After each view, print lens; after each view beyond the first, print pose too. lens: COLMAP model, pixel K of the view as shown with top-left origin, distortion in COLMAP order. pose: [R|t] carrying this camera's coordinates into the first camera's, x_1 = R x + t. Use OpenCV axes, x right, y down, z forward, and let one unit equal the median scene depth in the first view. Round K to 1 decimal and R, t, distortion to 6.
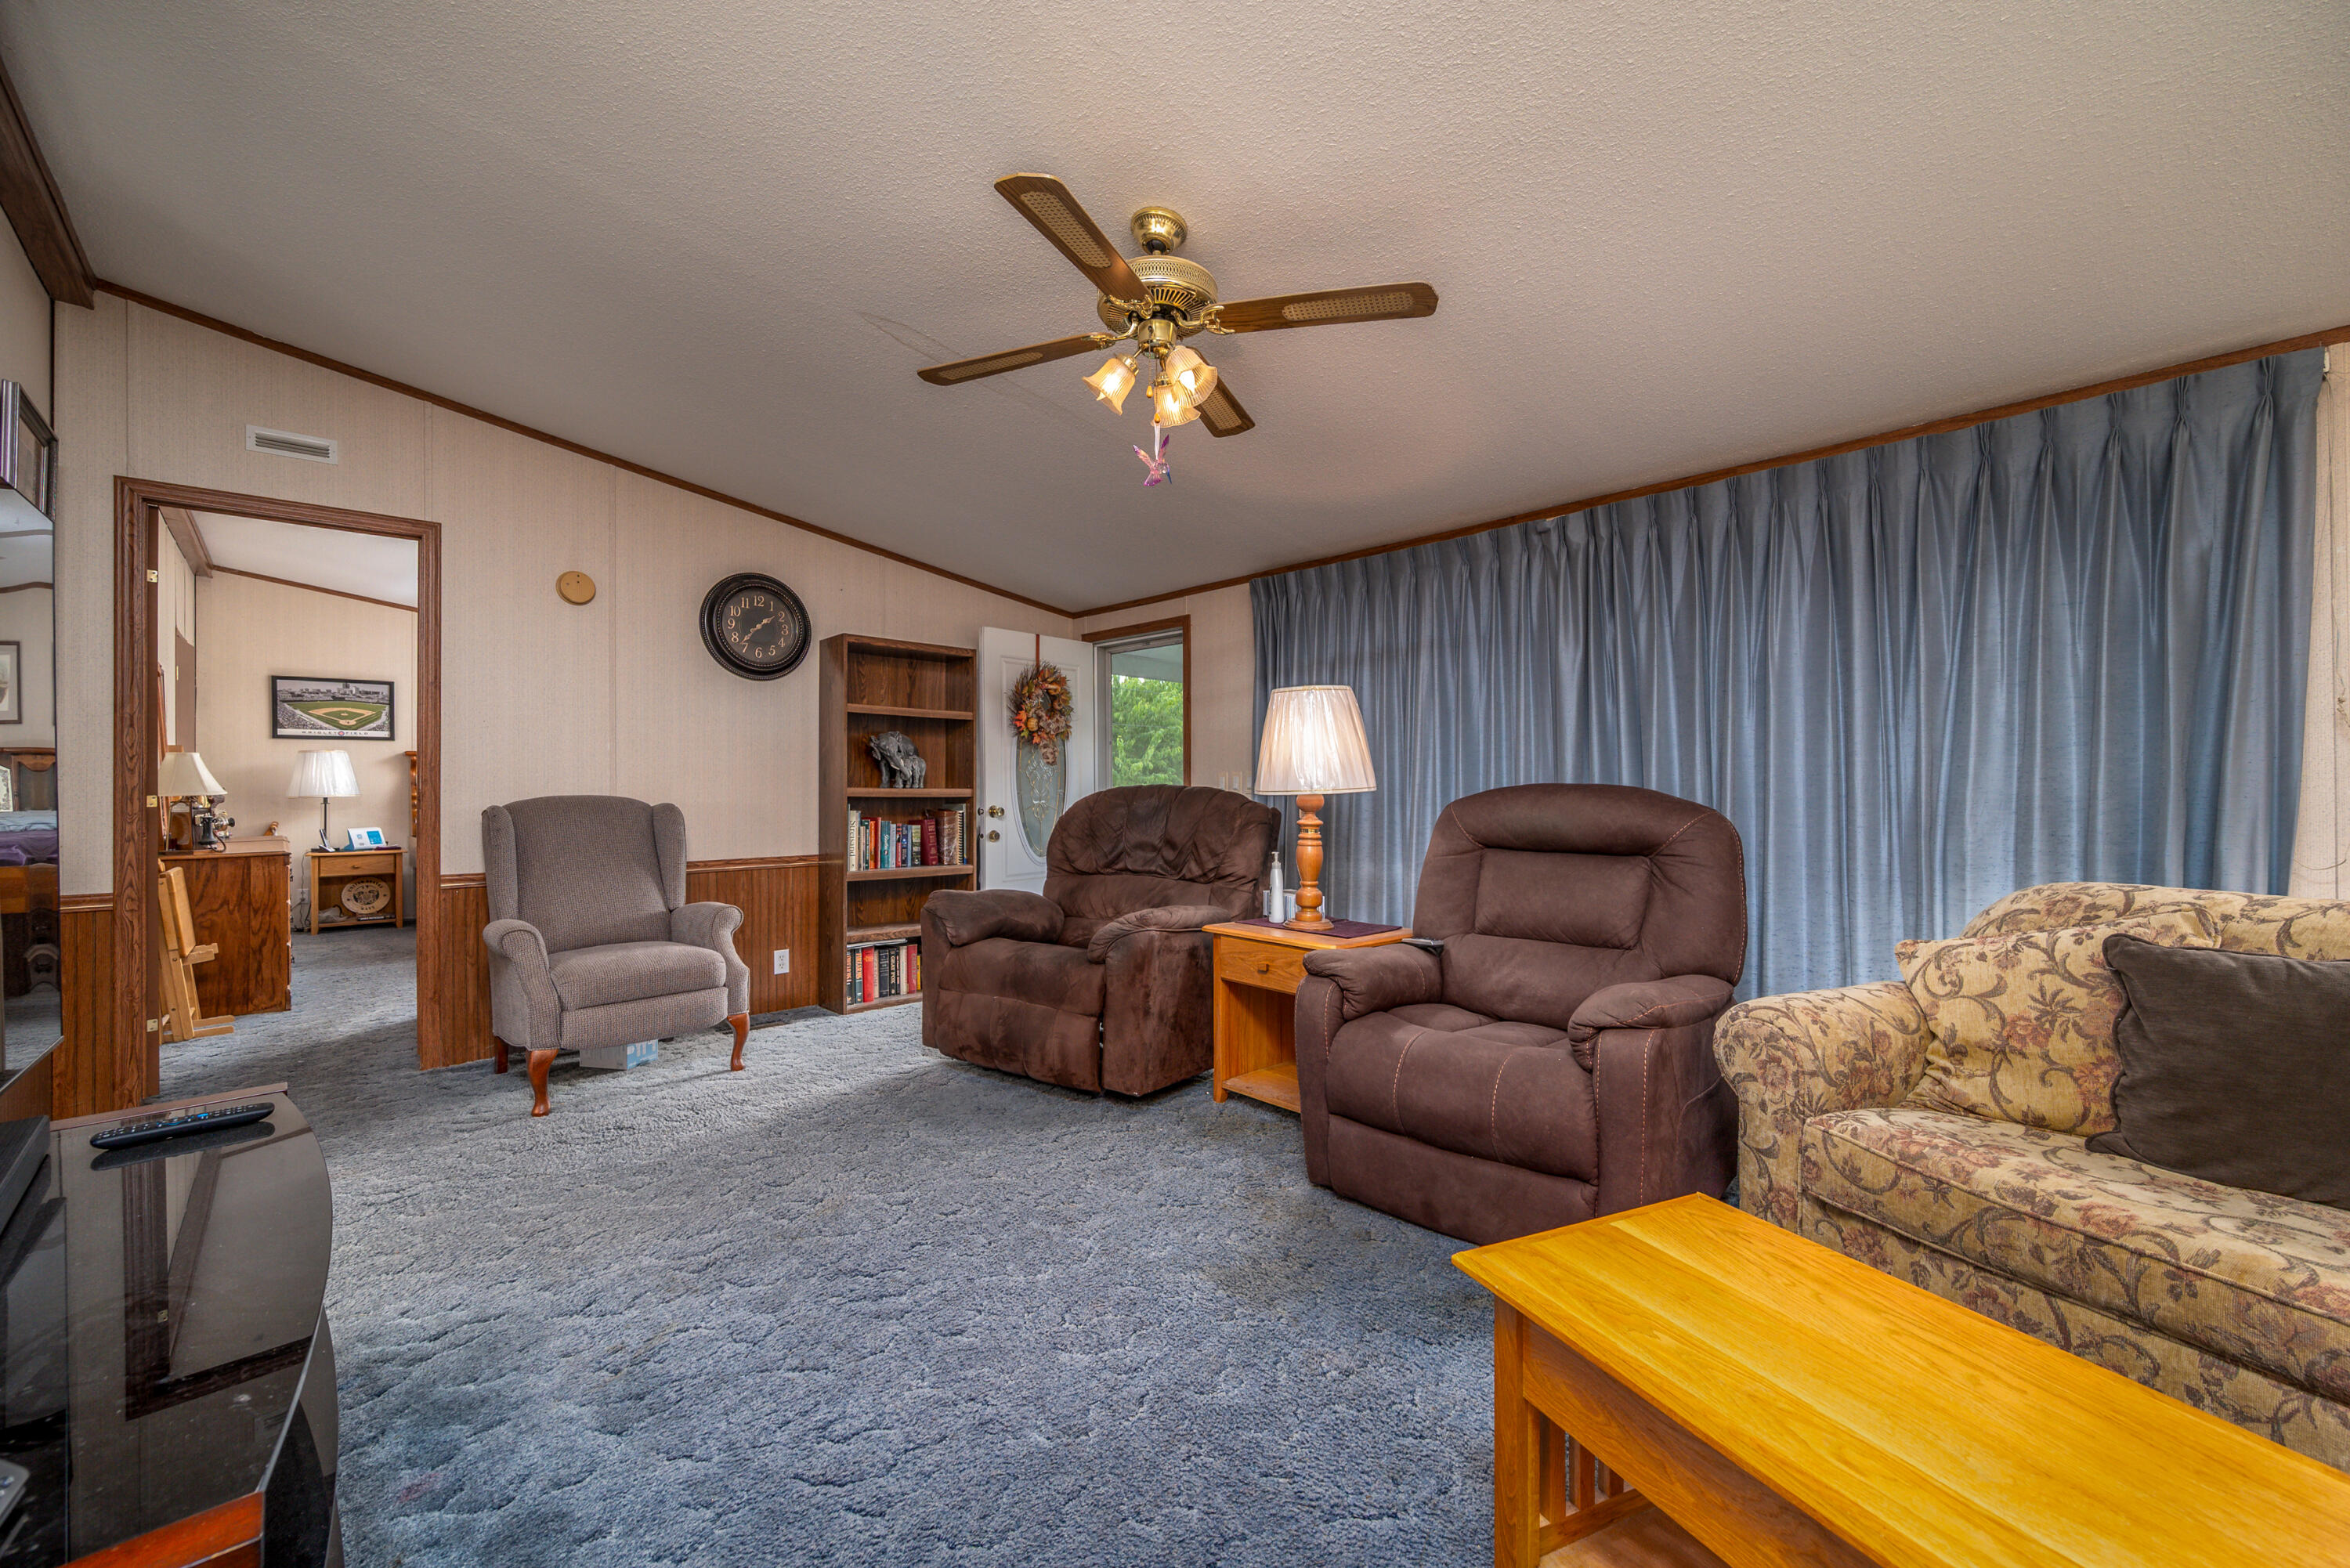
lens RADIAL K [[923.6, 0, 1184.9], [0, 923.6, 791.7], [0, 0, 1]] dist [-0.000202, -0.000299]
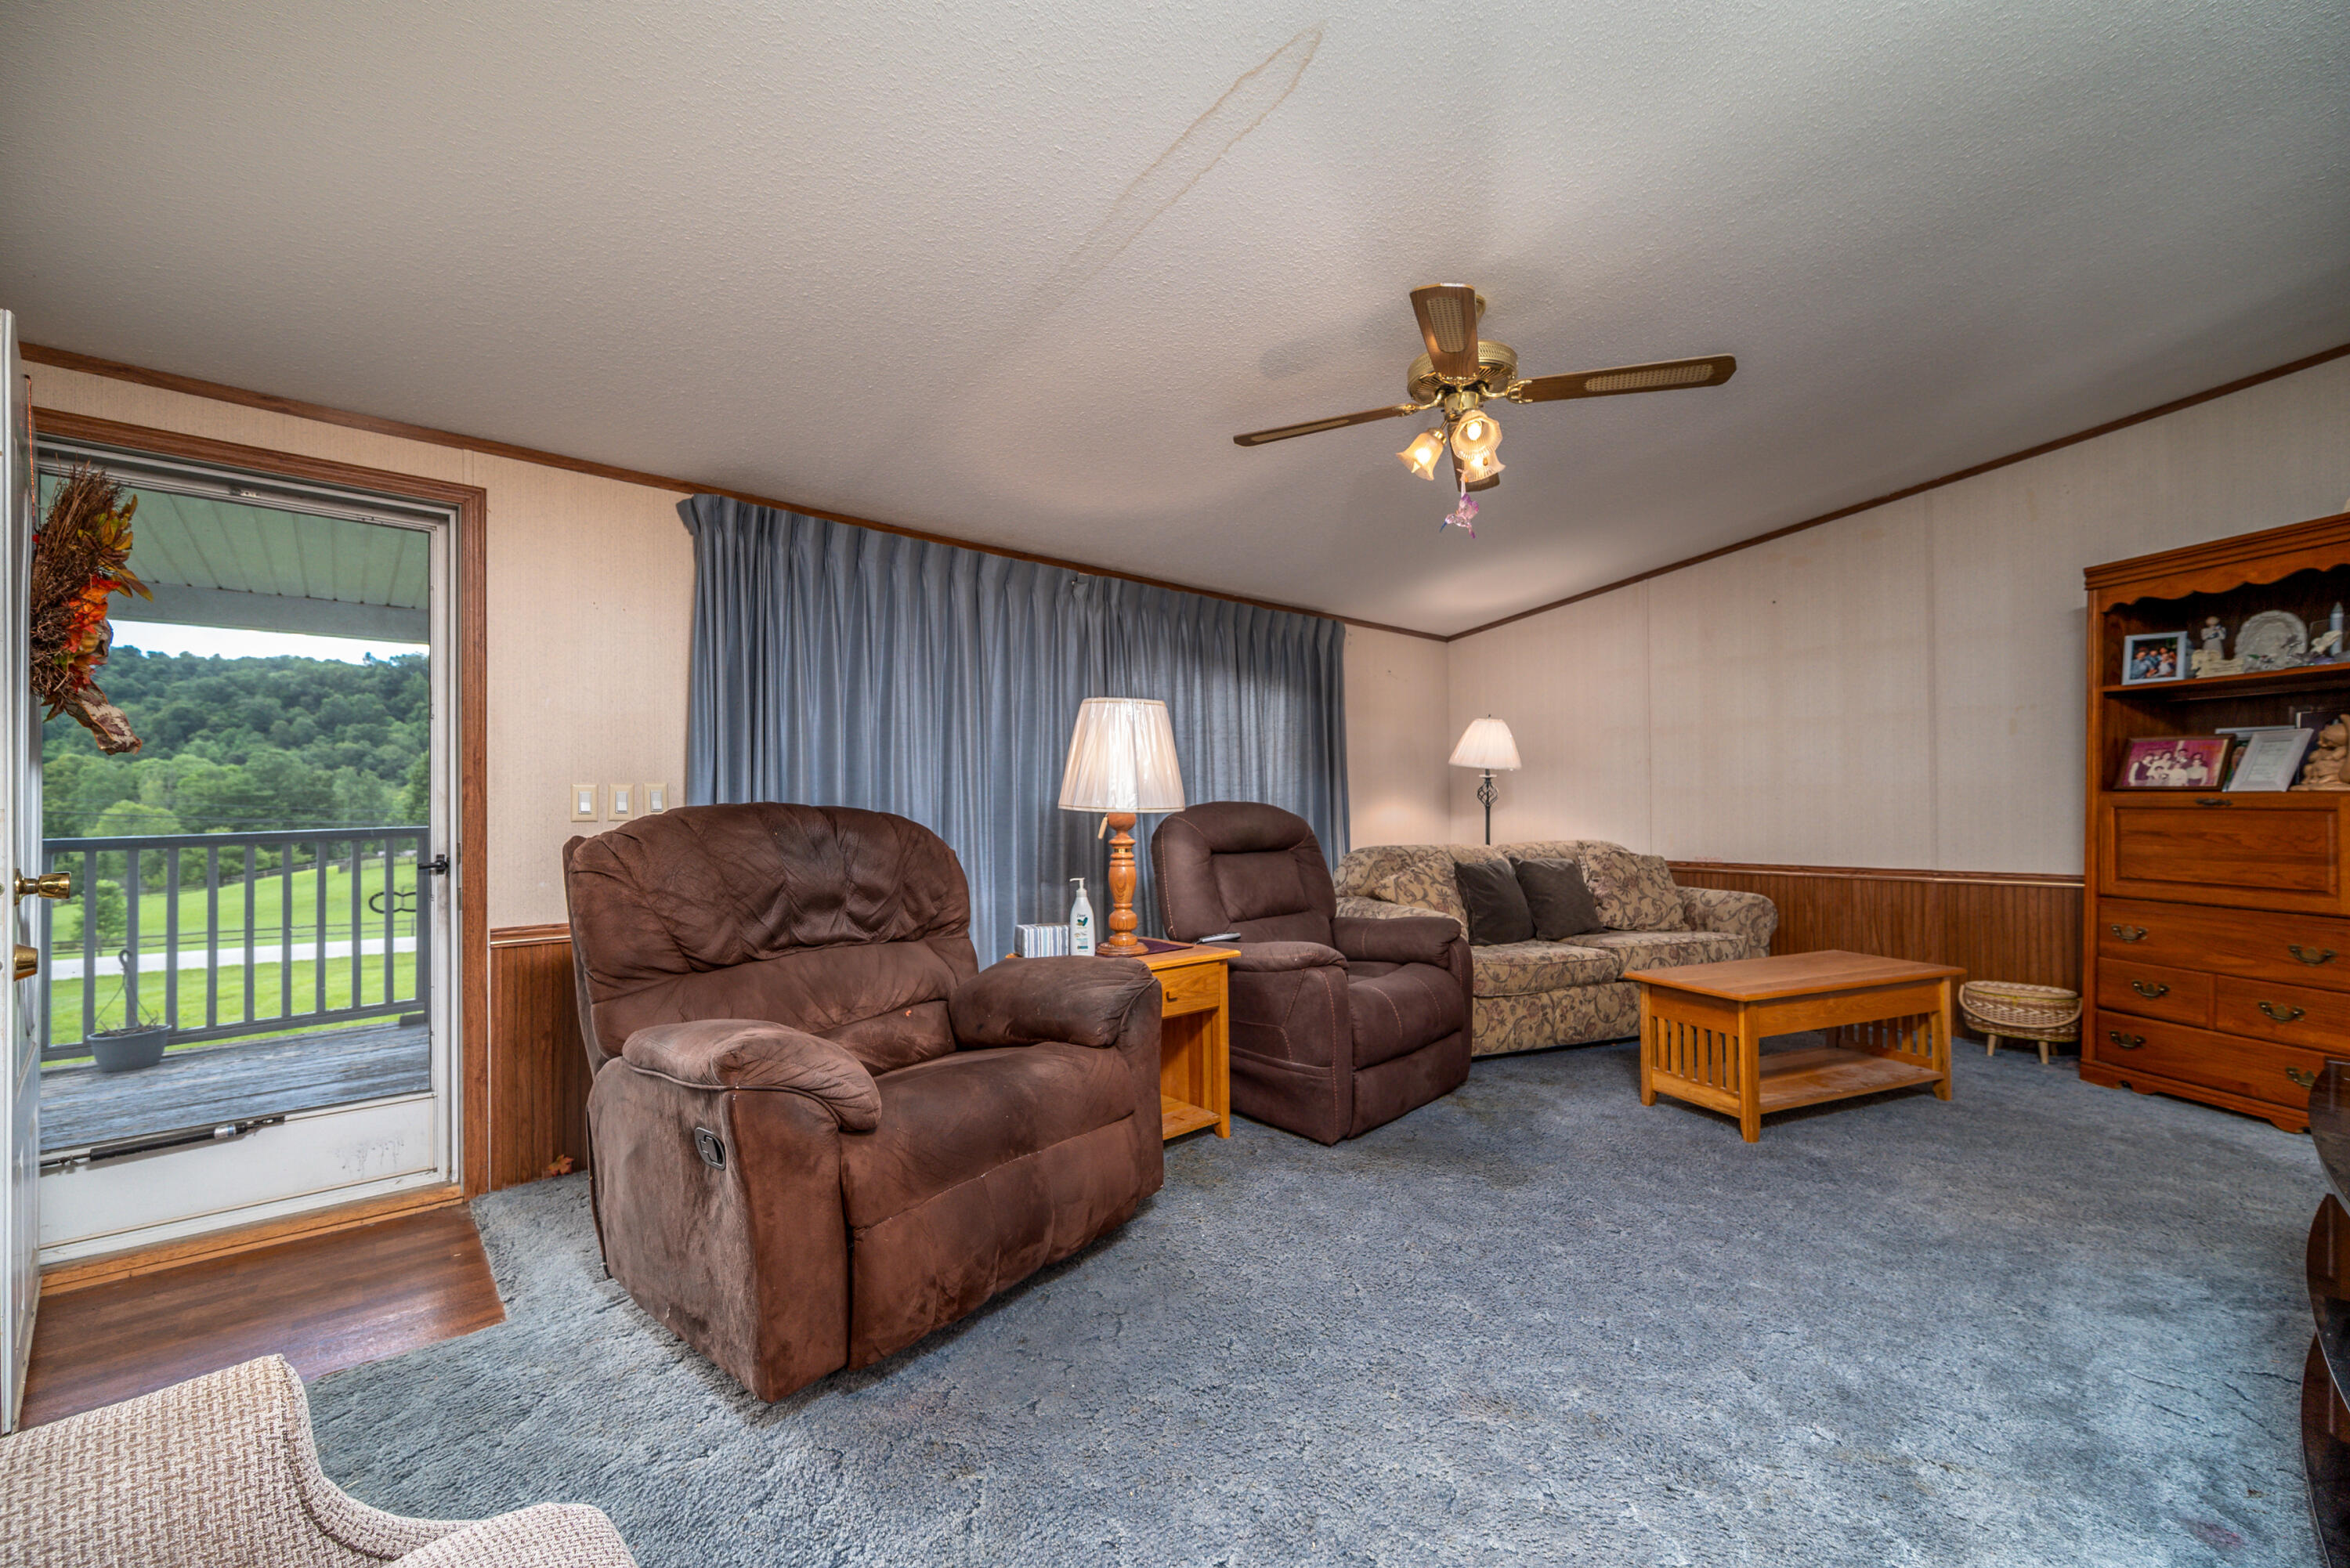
lens RADIAL K [[923.6, 0, 1180.3], [0, 923.6, 791.0], [0, 0, 1]] dist [-0.000202, -0.000299]
pose [[0.053197, 0.001546, 0.998583, -1.717062], [0.012305, 0.999922, -0.002204, -0.034214], [-0.998508, 0.012405, 0.053174, 1.867984]]
